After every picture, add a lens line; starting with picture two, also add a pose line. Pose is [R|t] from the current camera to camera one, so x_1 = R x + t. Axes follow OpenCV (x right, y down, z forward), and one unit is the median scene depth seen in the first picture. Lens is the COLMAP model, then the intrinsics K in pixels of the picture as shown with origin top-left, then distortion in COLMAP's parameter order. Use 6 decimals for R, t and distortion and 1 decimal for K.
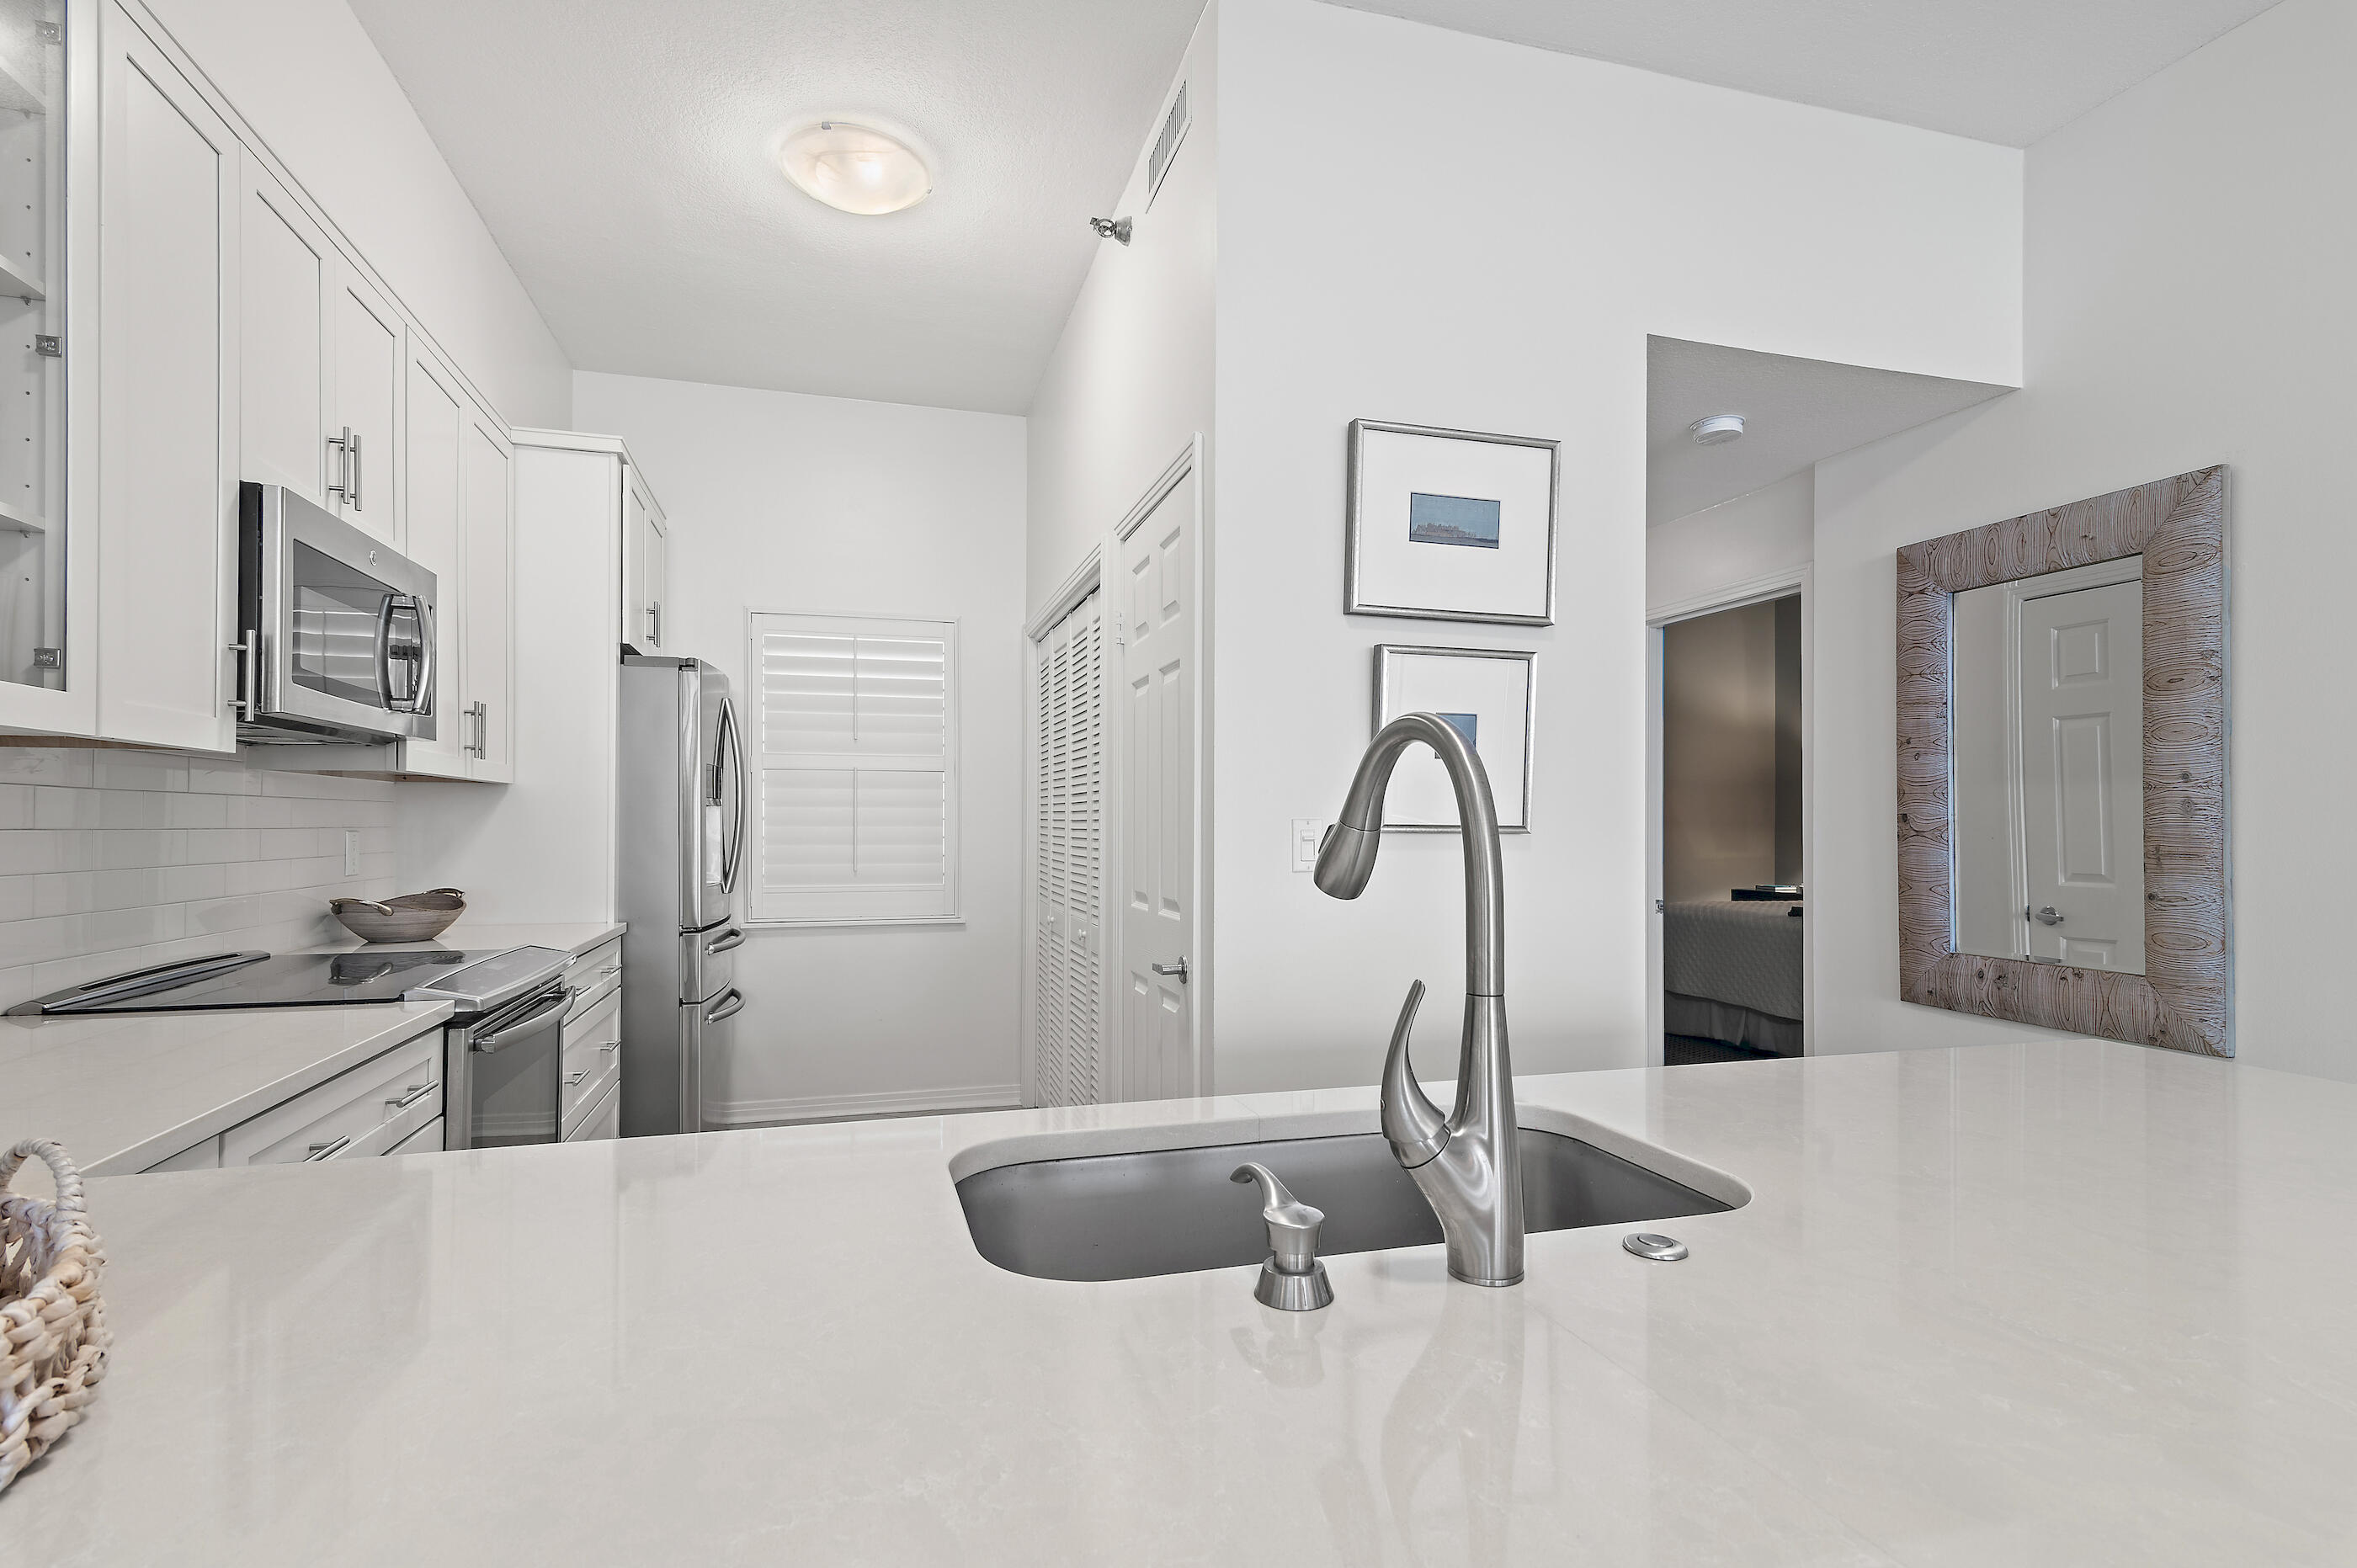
lens RADIAL K [[1152.2, 0, 1186.9], [0, 1152.2, 799.4], [0, 0, 1]] dist [0.020741, -0.003094]
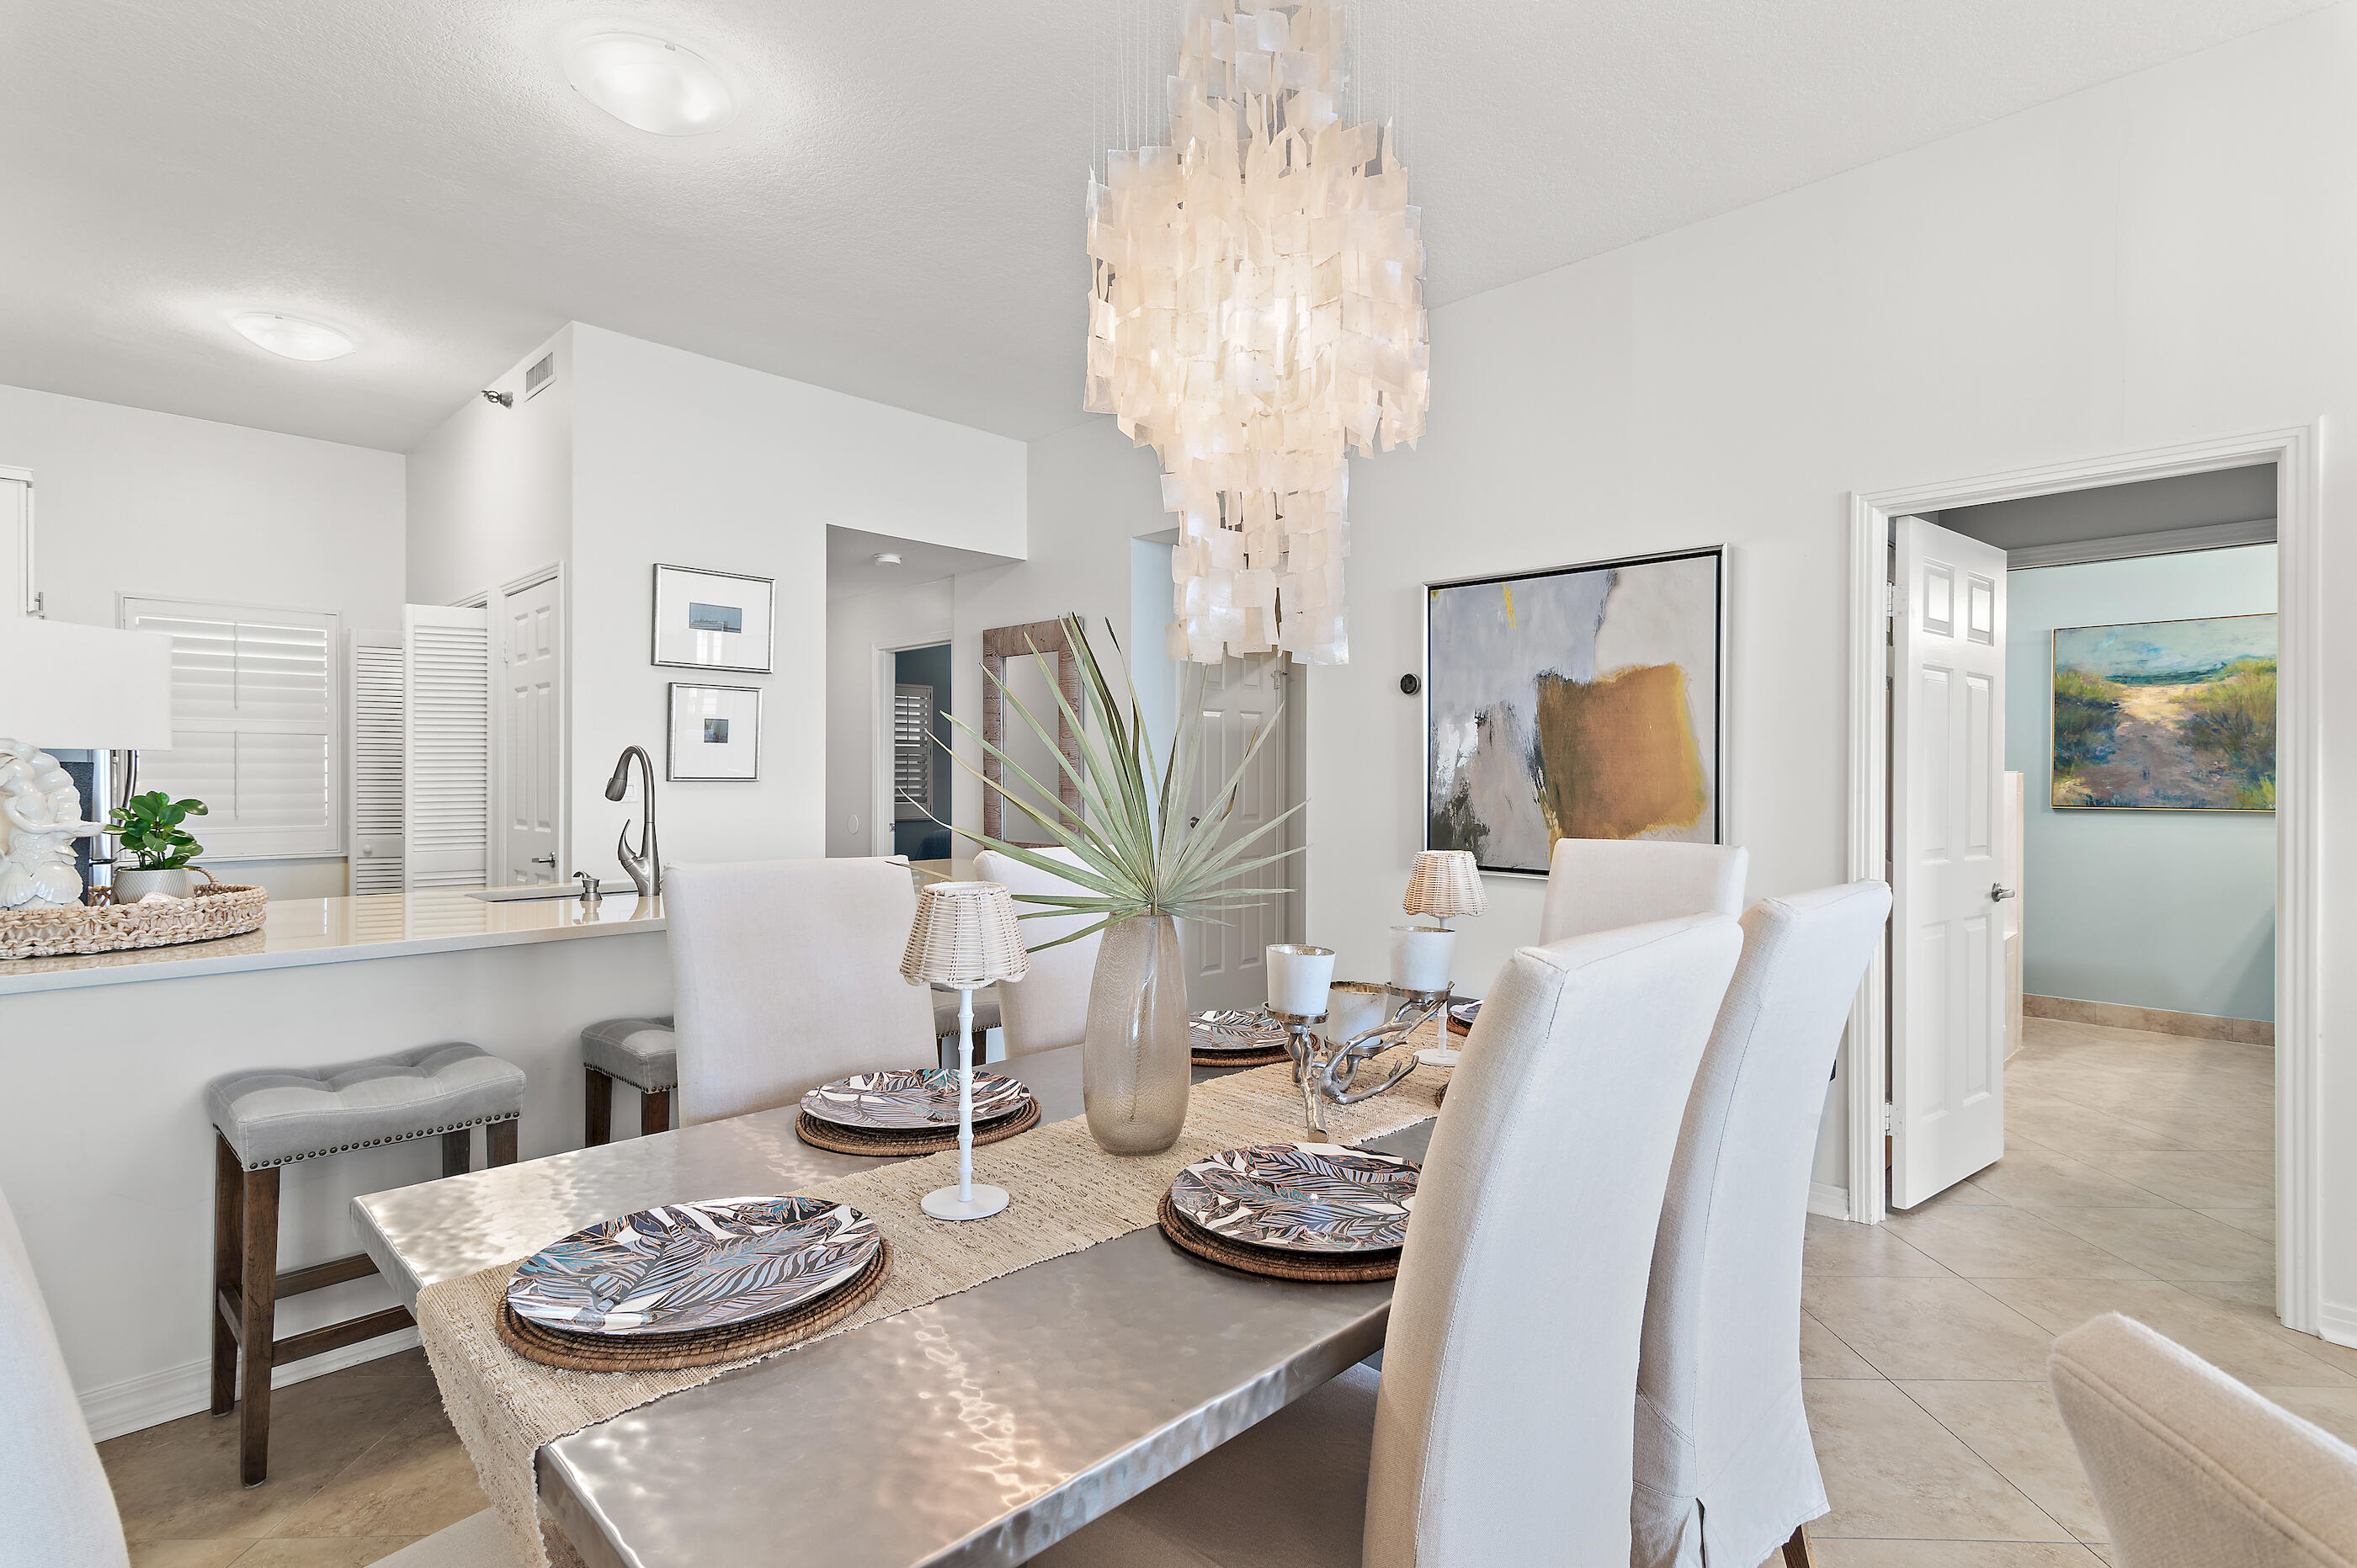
lens RADIAL K [[1152.2, 0, 1180.5], [0, 1152.2, 775.0], [0, 0, 1]] dist [0.020741, -0.003094]
pose [[0.877918, -0.000851, 0.478811, -0.008002], [-0.008931, 0.999795, 0.018152, -0.021328], [-0.478728, -0.020213, 0.877730, -0.964973]]
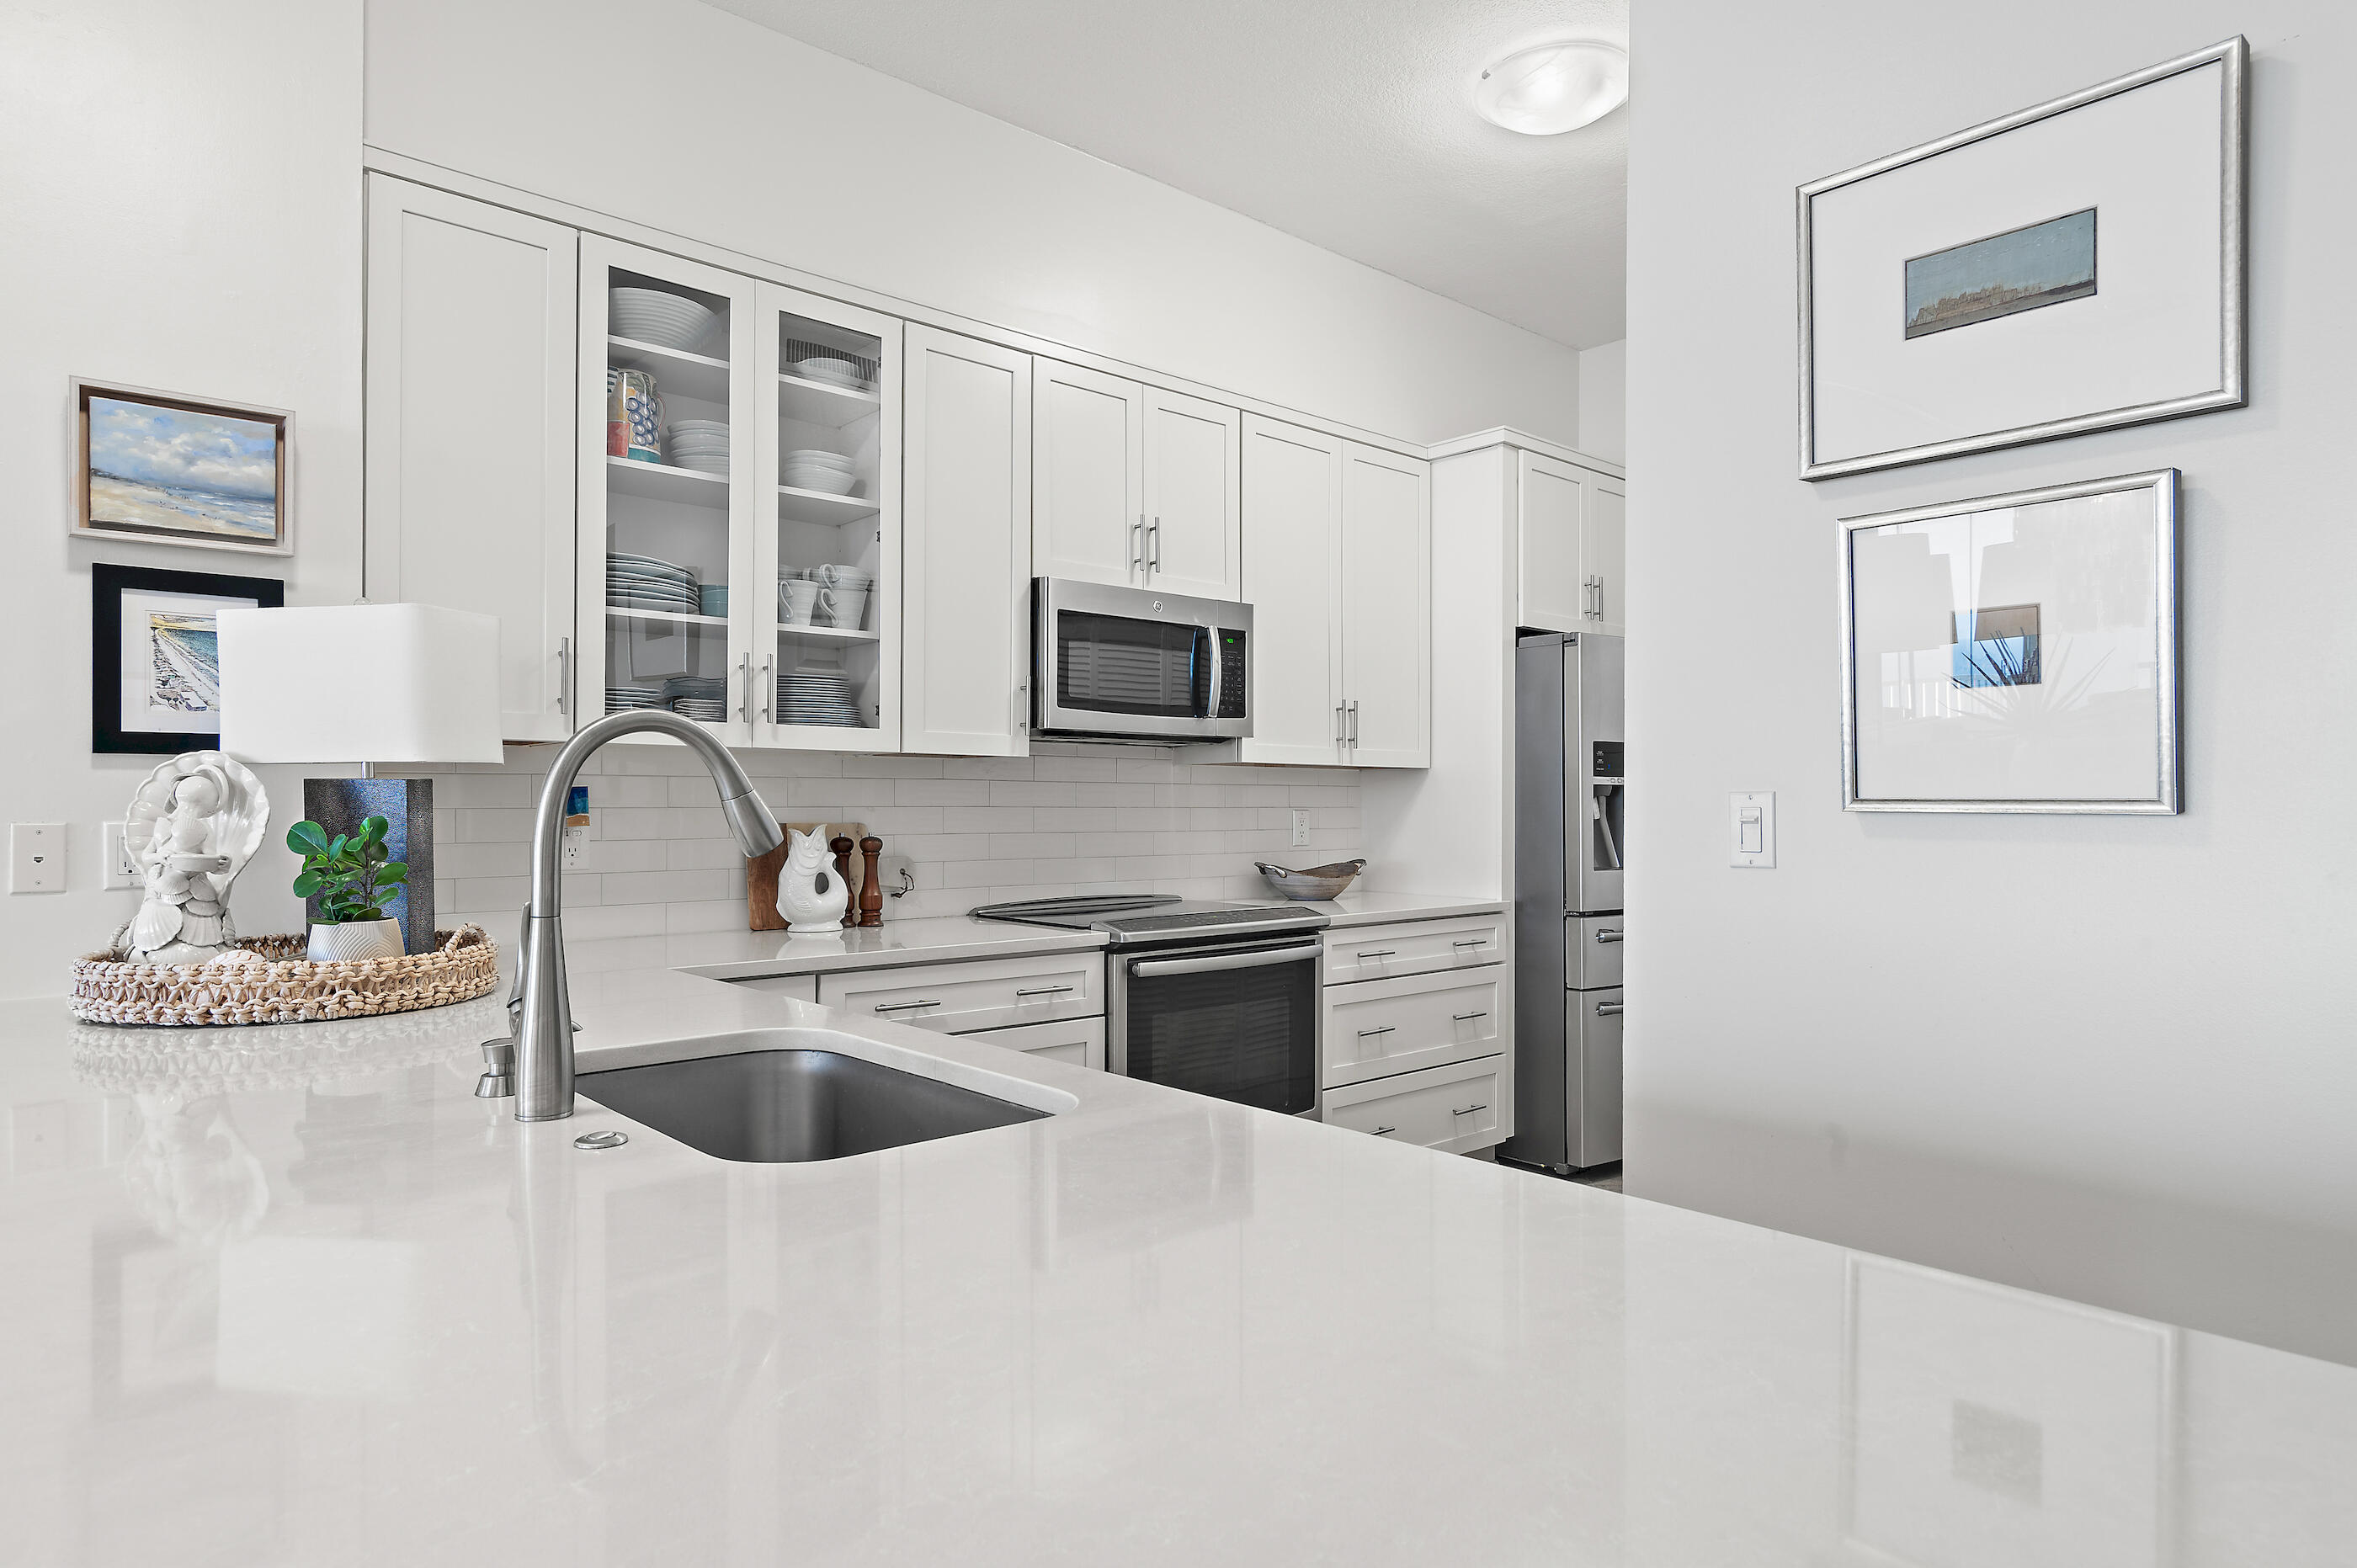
lens RADIAL K [[1339.5, 0, 1171.6], [0, 1339.5, 794.5], [0, 0, 1]] dist [0.003587, 0.003770]
pose [[0.431064, -0.010512, -0.902260, 0.614281], [0.020990, 0.999778, -0.001620, 0.012185], [0.902077, -0.018240, 0.431189, 0.297723]]
